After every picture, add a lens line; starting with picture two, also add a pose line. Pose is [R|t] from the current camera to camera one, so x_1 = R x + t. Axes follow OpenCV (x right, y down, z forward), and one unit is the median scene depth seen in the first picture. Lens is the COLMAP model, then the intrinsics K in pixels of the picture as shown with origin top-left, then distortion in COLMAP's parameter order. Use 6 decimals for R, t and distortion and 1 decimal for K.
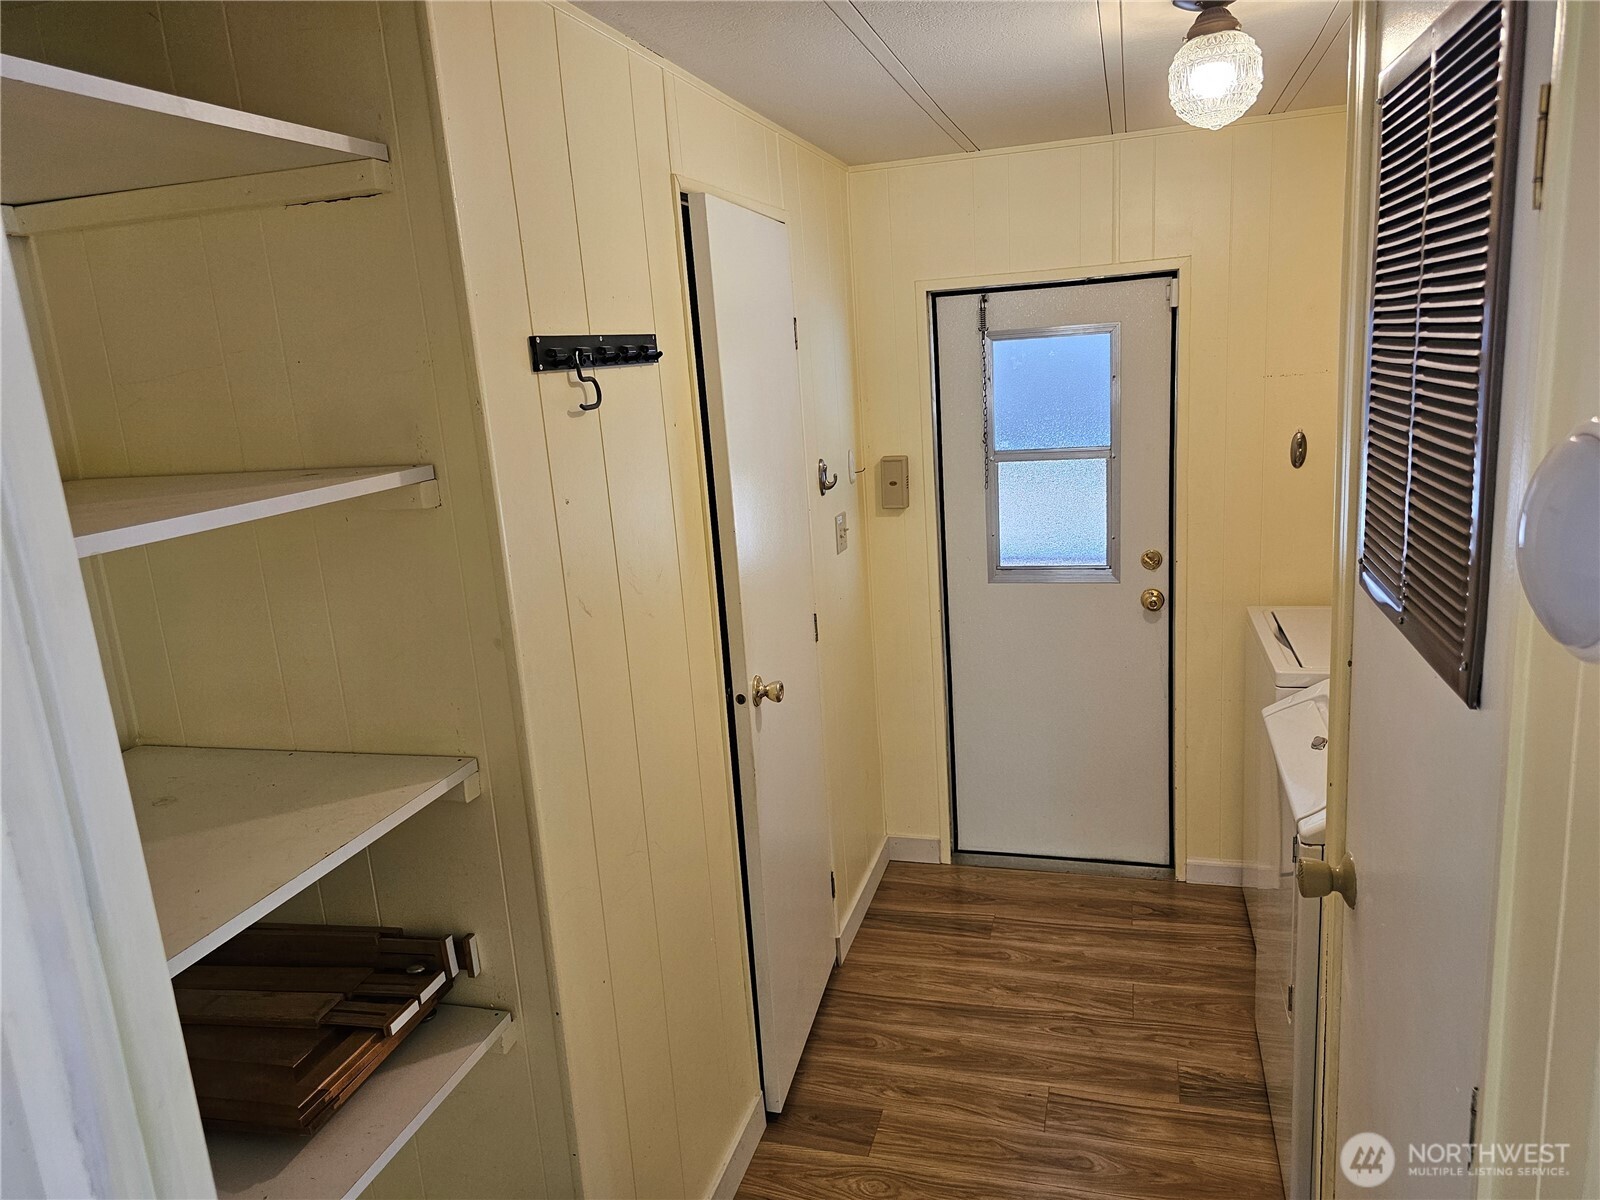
lens RADIAL K [[1078.2, 0, 779.1], [0, 1078.2, 595.5], [0, 0, 1]] dist [0.061412, -0.049164]
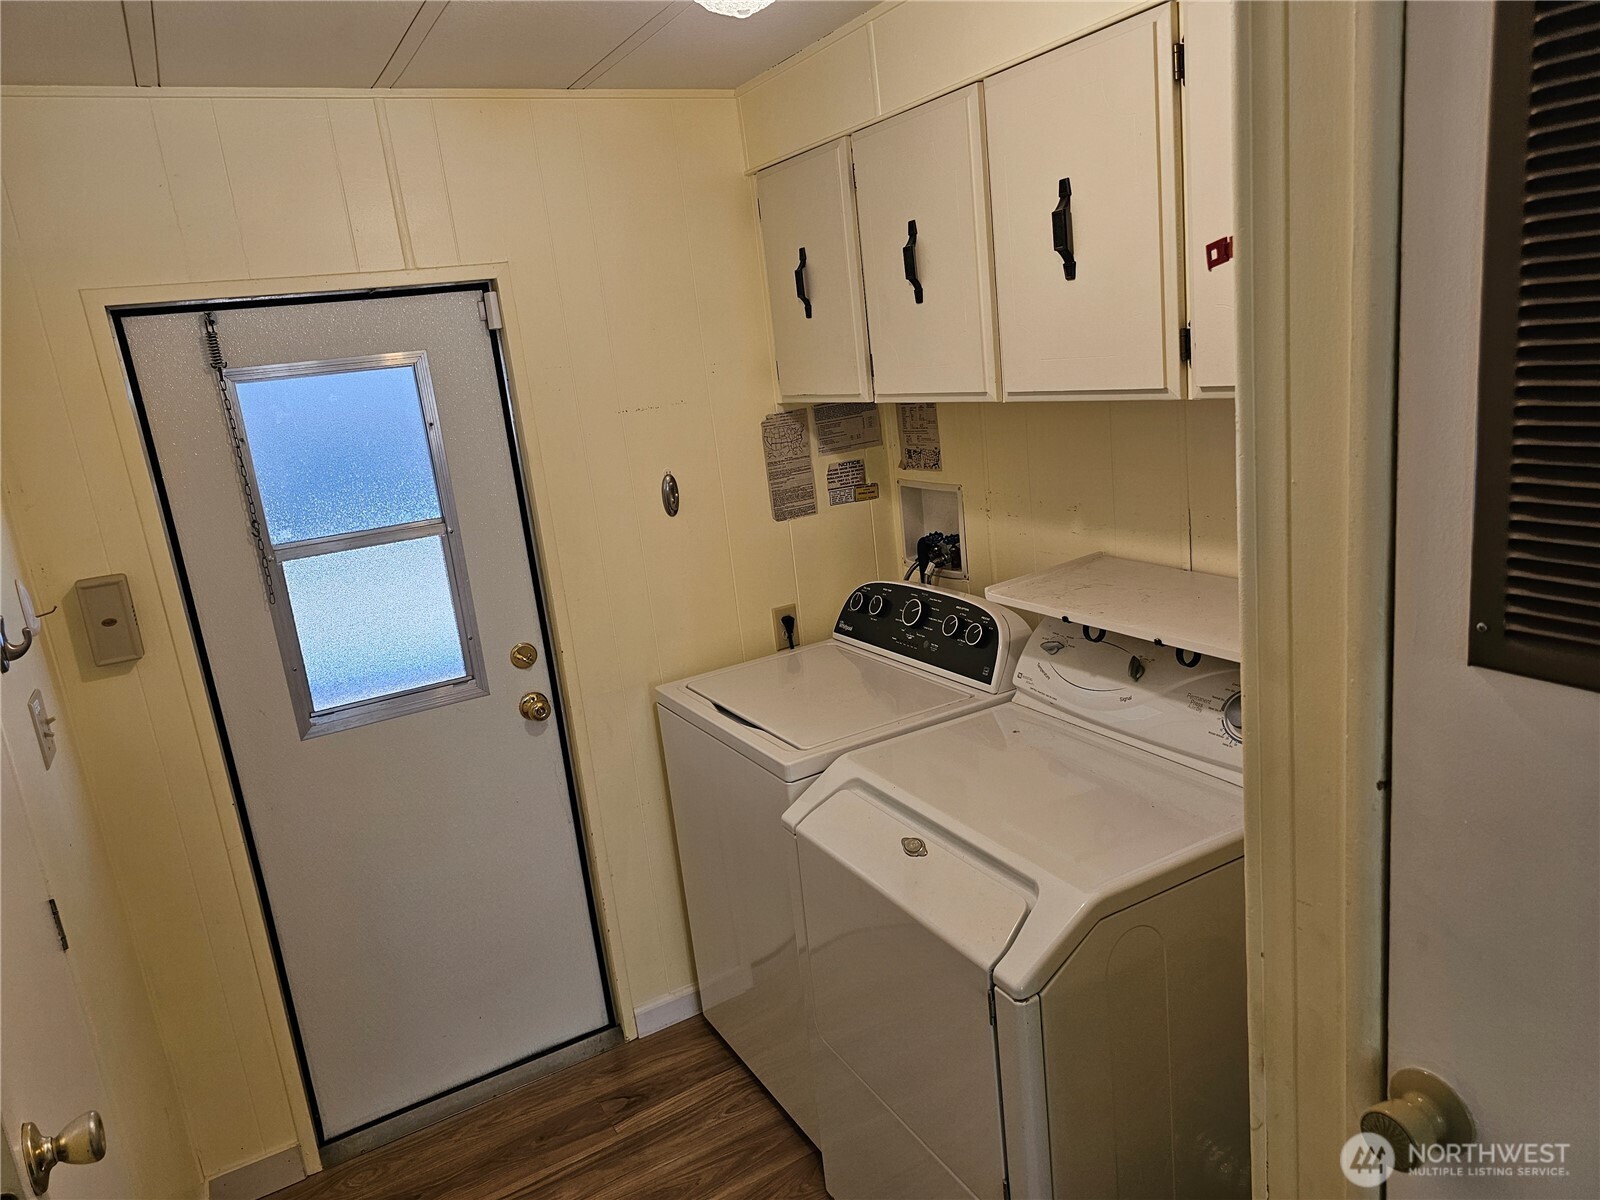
lens RADIAL K [[1078.2, 0, 779.1], [0, 1078.2, 595.5], [0, 0, 1]] dist [0.061412, -0.049164]
pose [[0.699267, -0.175174, 0.693066, -0.055013], [0.218190, 0.975548, 0.026430, -0.055717], [-0.680749, 0.132739, 0.720390, 0.319605]]
